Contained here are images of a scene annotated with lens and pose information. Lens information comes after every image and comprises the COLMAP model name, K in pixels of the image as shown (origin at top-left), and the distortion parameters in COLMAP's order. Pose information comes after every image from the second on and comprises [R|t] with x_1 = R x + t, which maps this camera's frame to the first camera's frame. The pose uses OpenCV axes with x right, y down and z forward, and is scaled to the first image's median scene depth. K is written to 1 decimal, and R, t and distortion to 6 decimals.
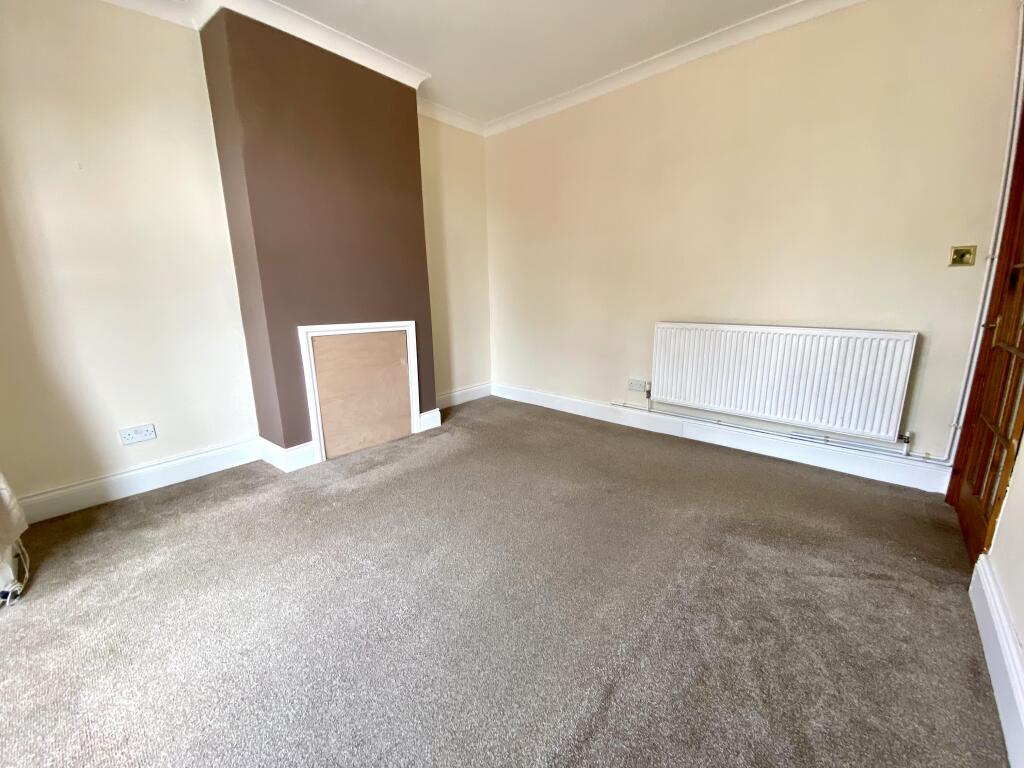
lens RADIAL K [[409.6, 0, 507.2], [0, 409.6, 380.2], [0, 0, 1]] dist [-0.000707, -0.000348]
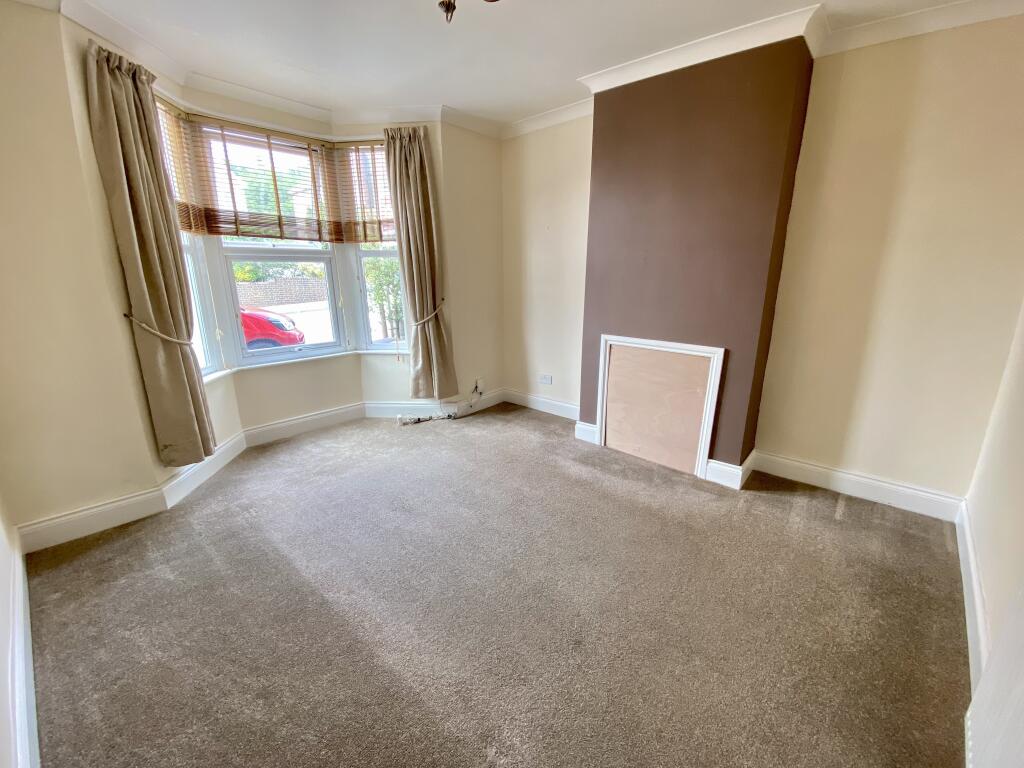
lens RADIAL K [[409.6, 0, 507.2], [0, 409.6, 380.2], [0, 0, 1]] dist [-0.000707, -0.000348]
pose [[-0.031887, 0.269673, -0.962424, 0.714889], [-0.195854, 0.942560, 0.270596, -0.273972], [0.980114, 0.197123, 0.022761, 0.704567]]
